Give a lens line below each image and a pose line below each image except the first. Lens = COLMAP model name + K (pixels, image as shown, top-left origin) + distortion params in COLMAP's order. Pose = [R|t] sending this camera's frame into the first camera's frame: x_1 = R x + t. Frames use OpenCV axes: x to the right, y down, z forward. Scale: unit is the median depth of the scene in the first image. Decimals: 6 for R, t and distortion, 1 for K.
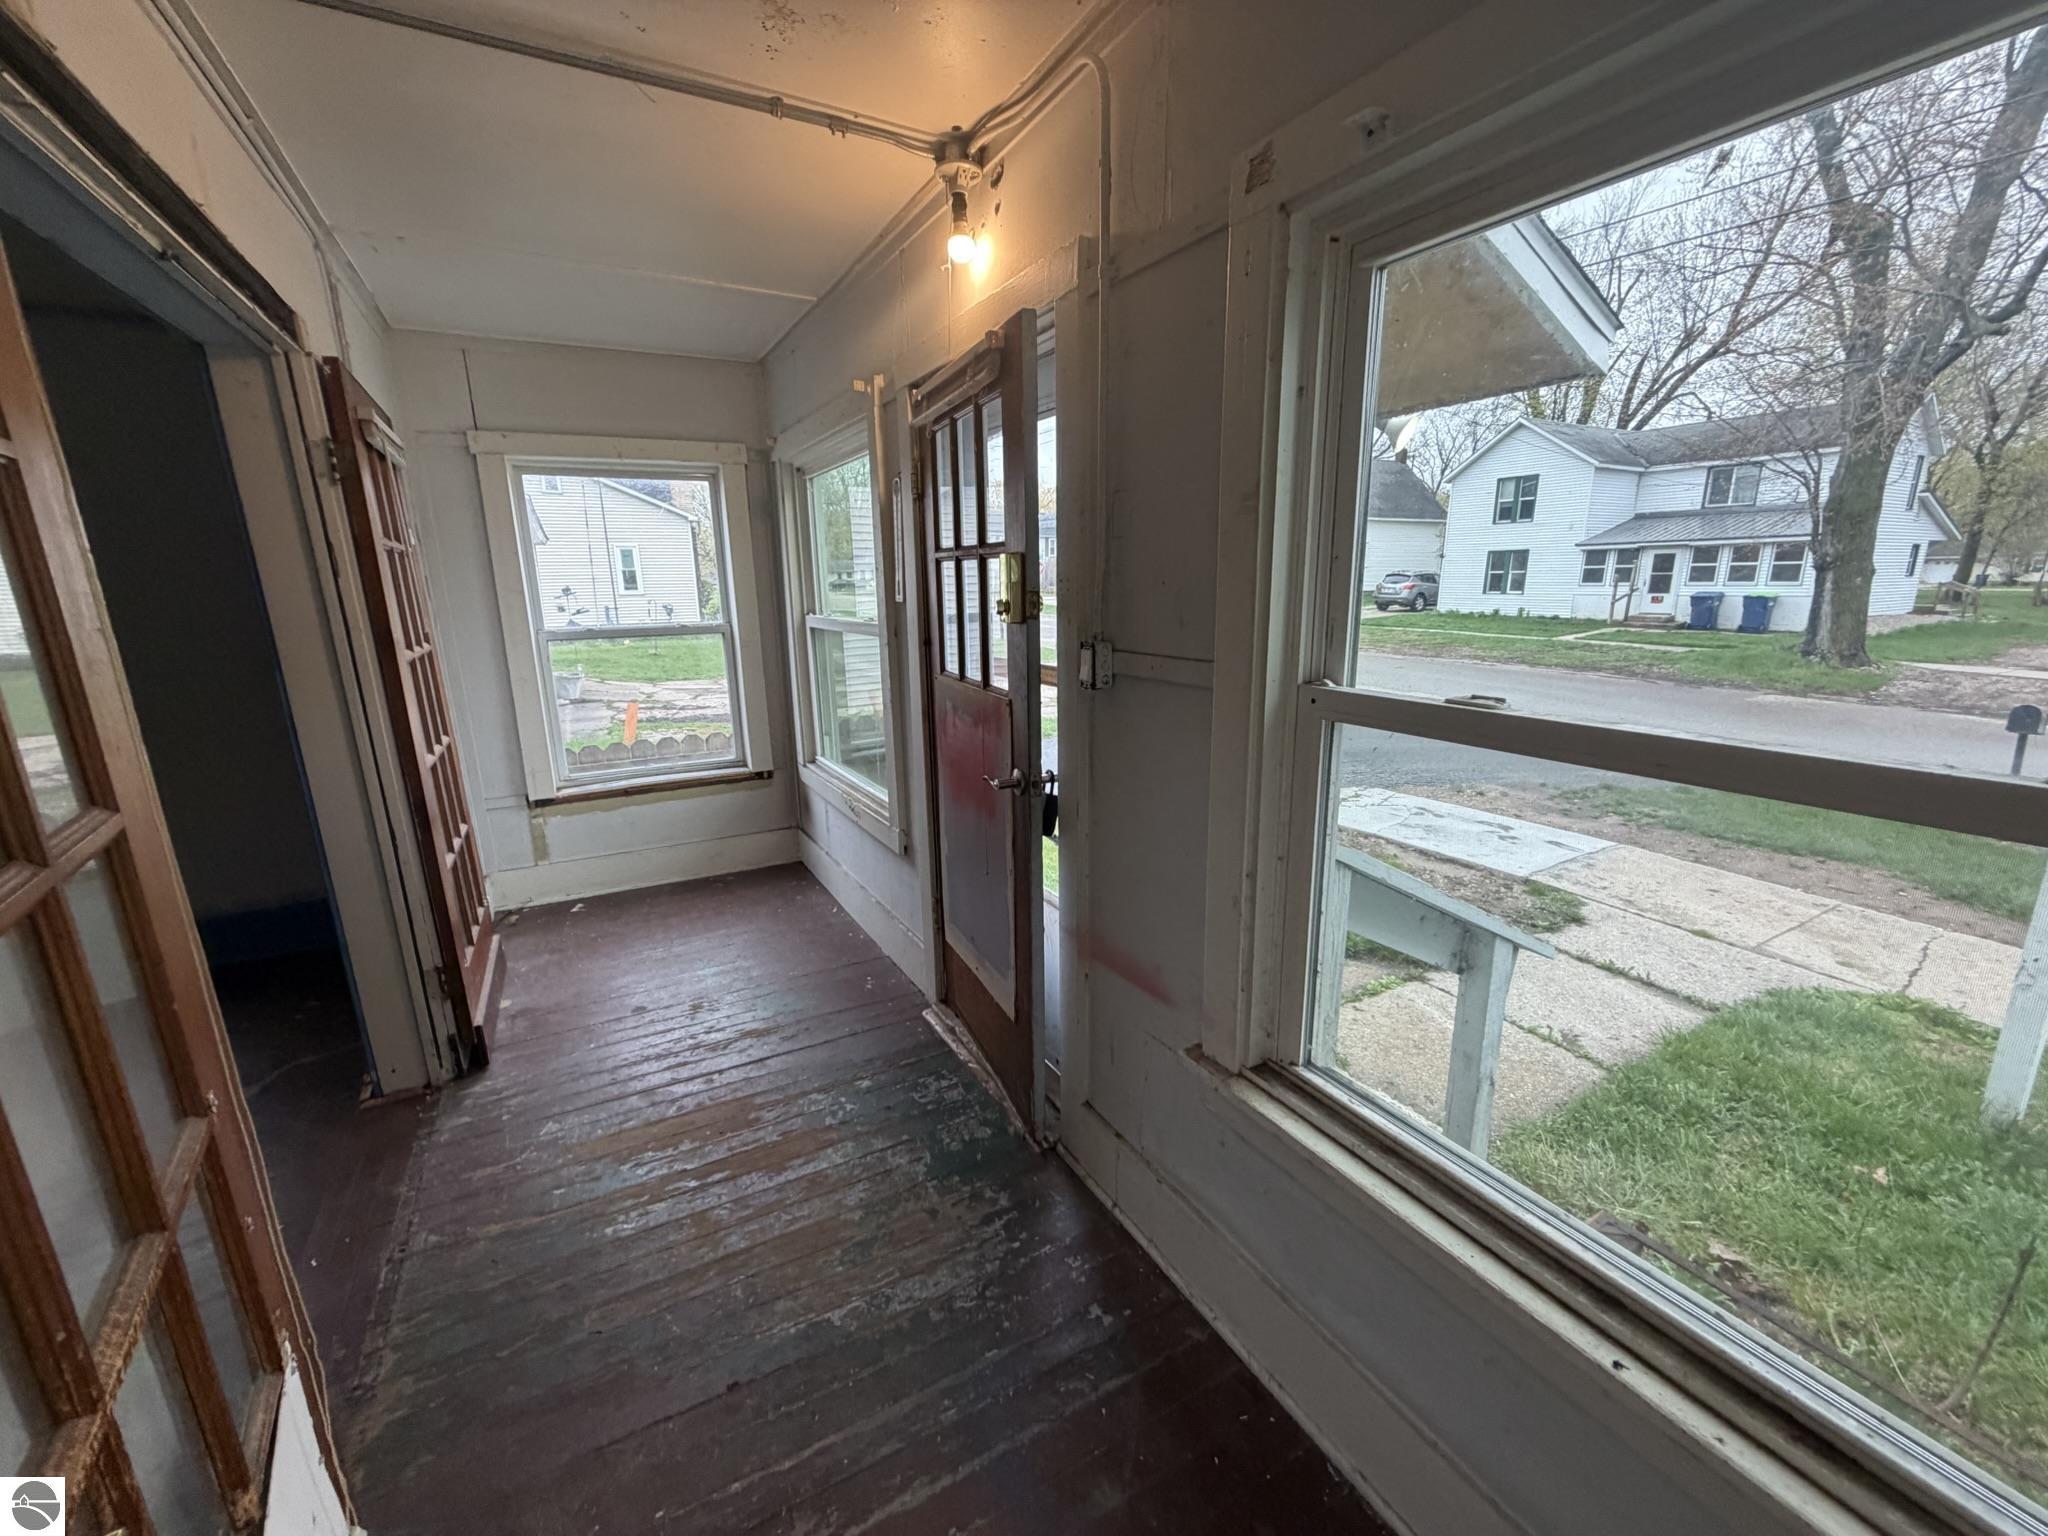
lens RADIAL K [[817.8, 0, 1019.9], [0, 817.8, 773.2], [0, 0, 1]] dist [0.004503, 0.000284]
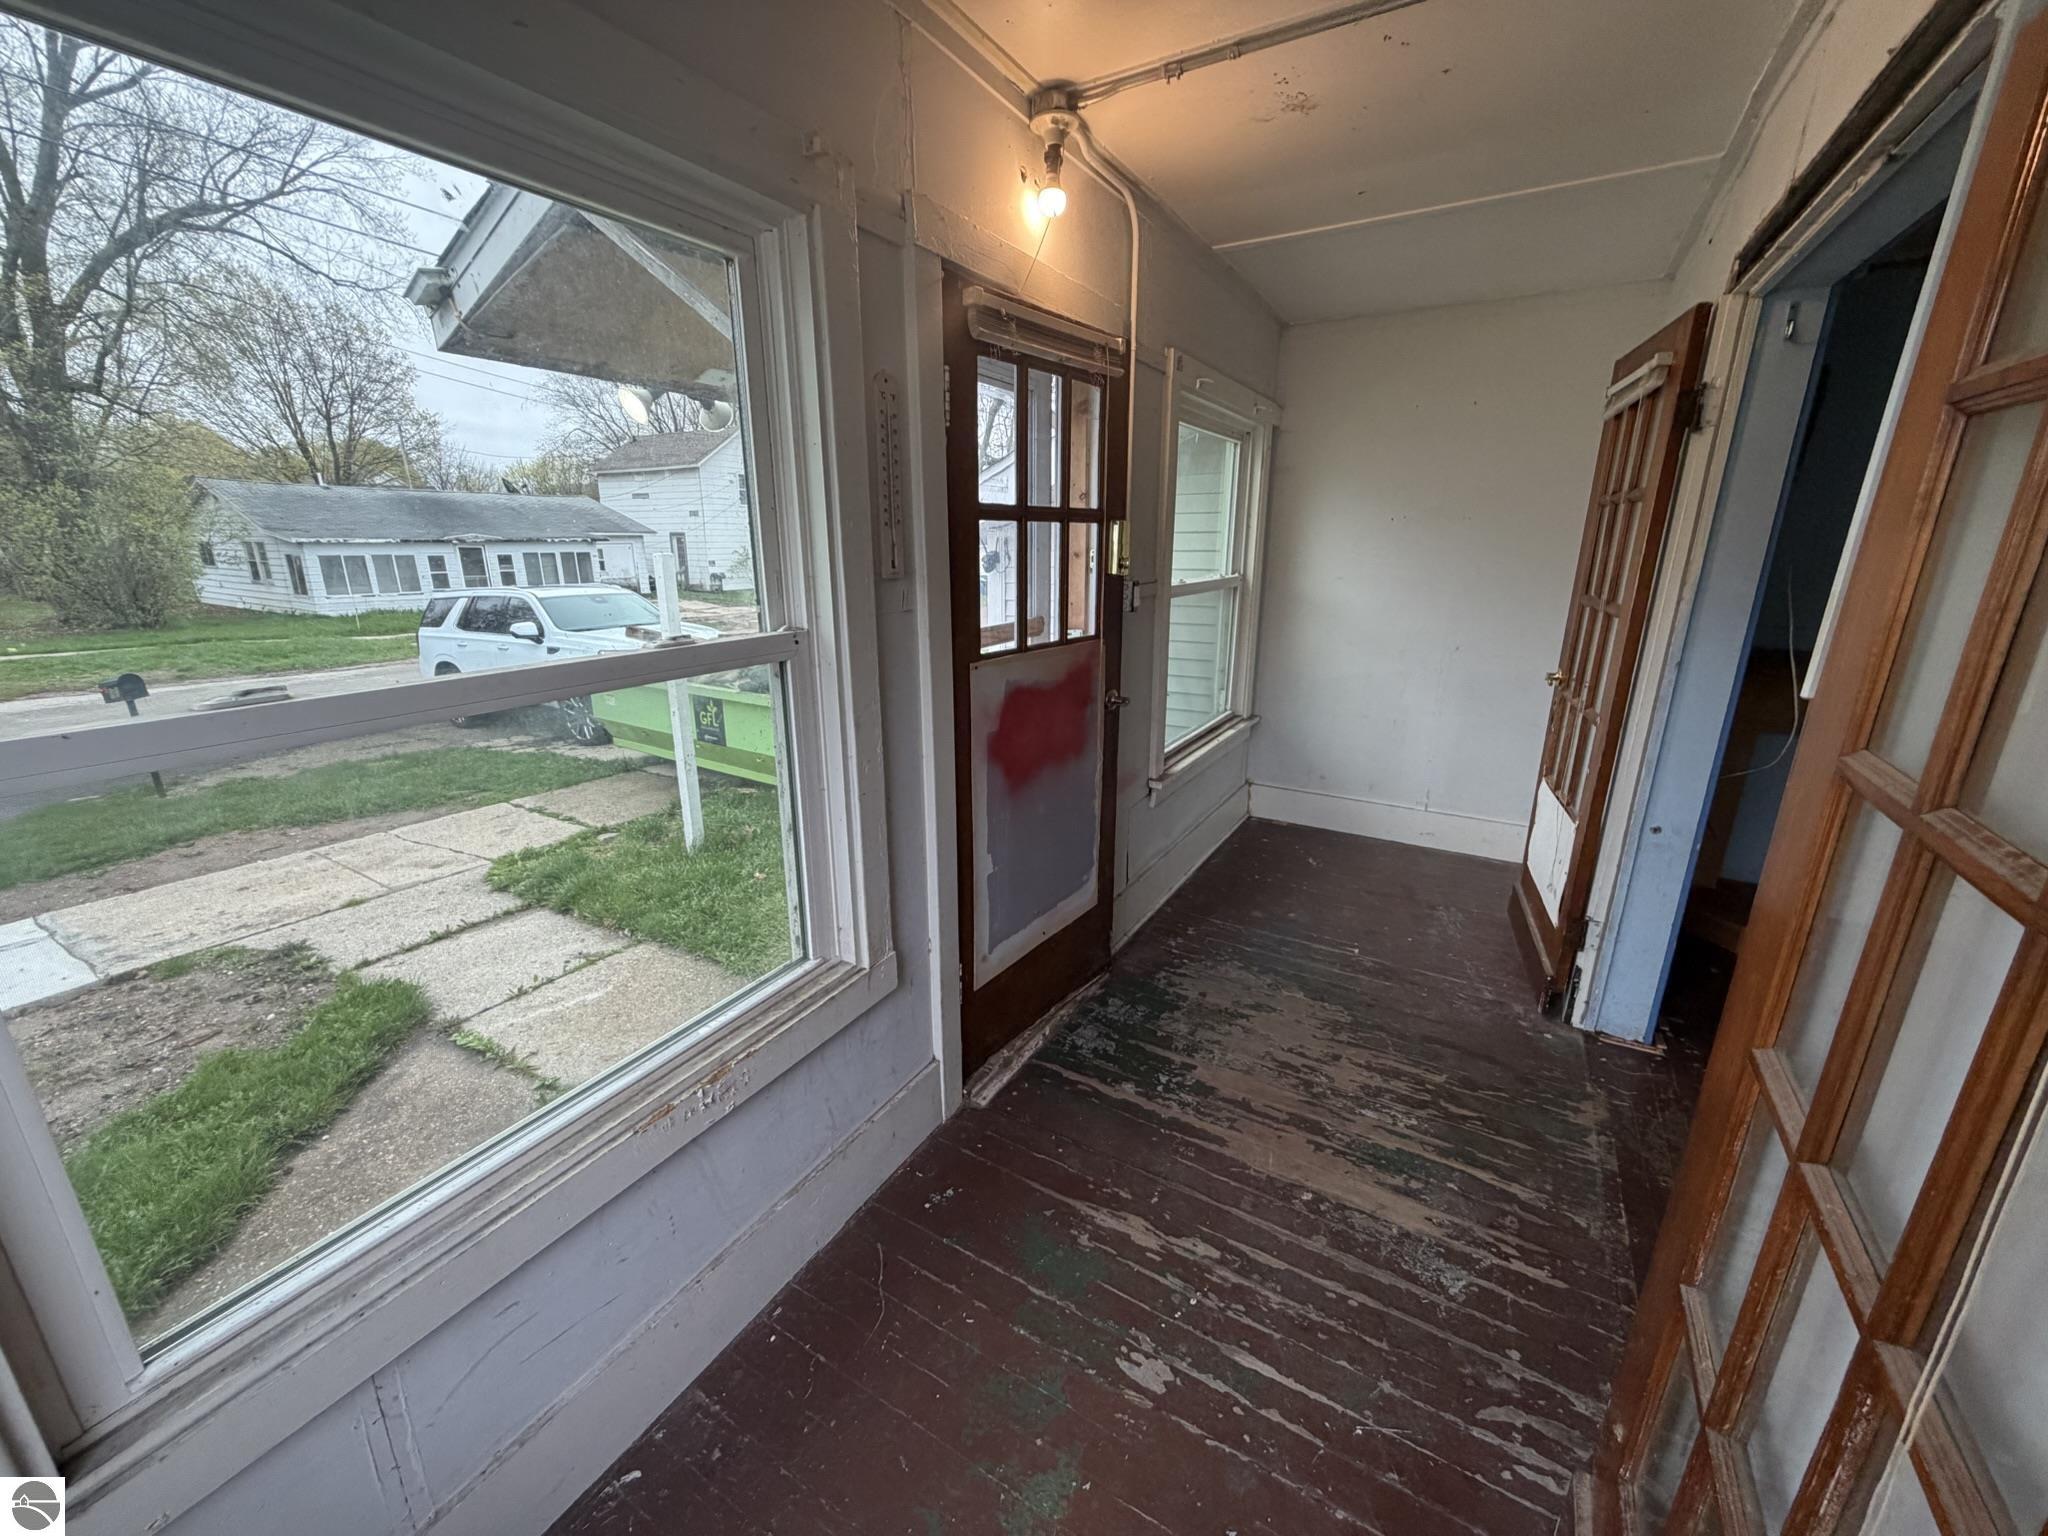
lens RADIAL K [[817.8, 0, 1019.9], [0, 817.8, 773.2], [0, 0, 1]] dist [0.004503, 0.000284]
pose [[-0.503920, -0.225866, 0.833696, -0.414803], [0.212936, 0.902930, 0.373330, -0.160002], [-0.837092, 0.365653, -0.406910, 0.679628]]
